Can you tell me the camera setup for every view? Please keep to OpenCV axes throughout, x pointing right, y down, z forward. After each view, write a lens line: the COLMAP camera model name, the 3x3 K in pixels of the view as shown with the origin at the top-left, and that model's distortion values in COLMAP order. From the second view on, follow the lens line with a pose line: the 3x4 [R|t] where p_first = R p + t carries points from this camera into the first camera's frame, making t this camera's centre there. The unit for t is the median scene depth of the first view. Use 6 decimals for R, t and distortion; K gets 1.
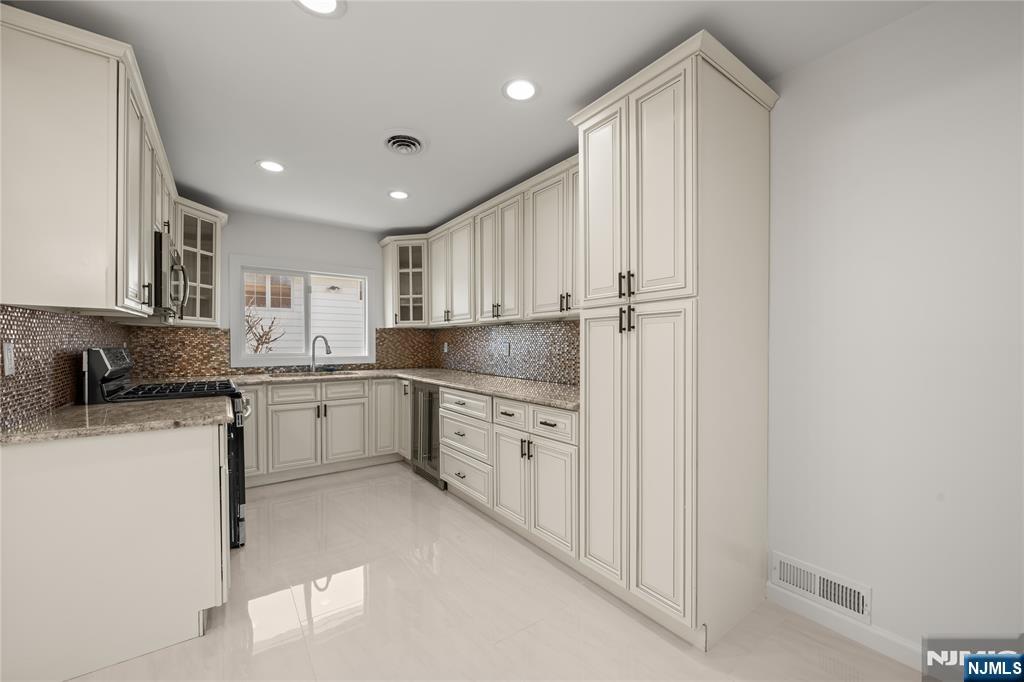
lens RADIAL K [[404.1, 0, 513.9], [0, 404.1, 349.4], [0, 0, 1]] dist [0.001650, 0.000191]
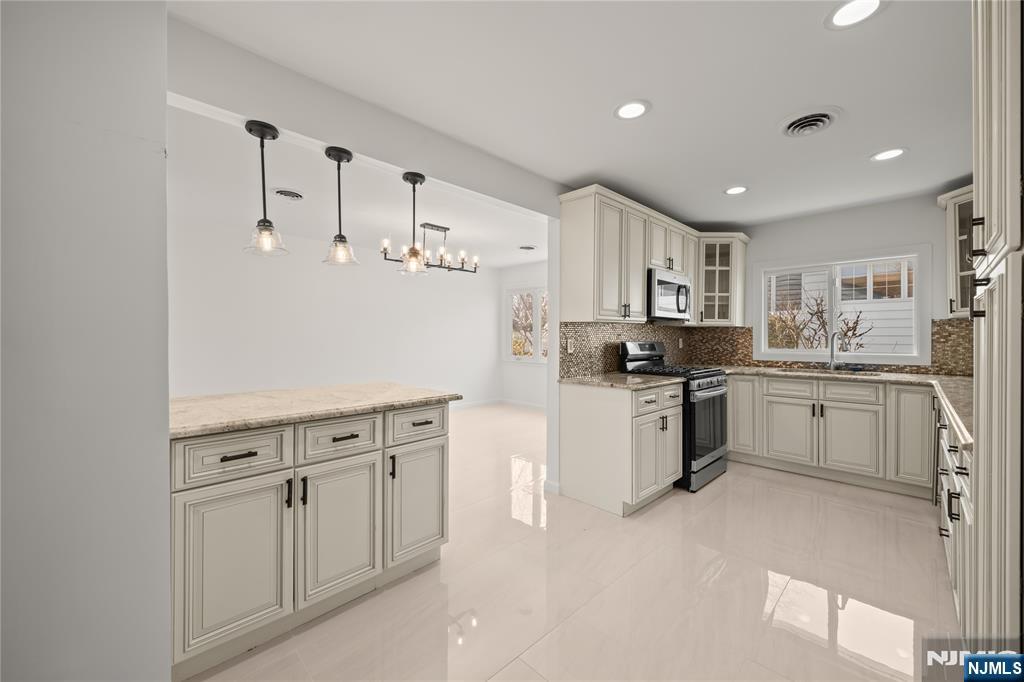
lens RADIAL K [[404.1, 0, 511.3], [0, 404.1, 333.2], [0, 0, 1]] dist [0.001650, 0.000191]
pose [[0.152322, -0.011242, -0.988267, 0.362235], [-0.016597, 0.999765, -0.013931, -0.004454], [0.988192, 0.018525, 0.152099, 0.134937]]
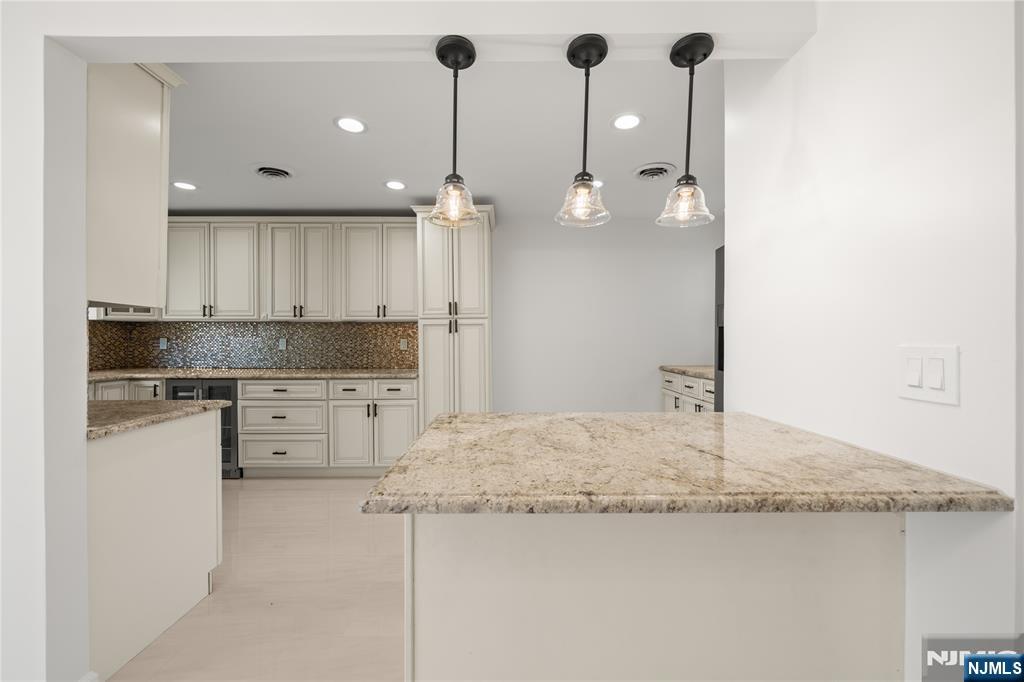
lens RADIAL K [[404.1, 0, 507.1], [0, 404.1, 344.1], [0, 0, 1]] dist [0.001650, 0.000191]
pose [[0.575233, -0.011218, 0.817912, -0.585106], [0.013540, 0.999900, 0.004191, 0.003332], [-0.817877, 0.008664, 0.575328, -0.167089]]
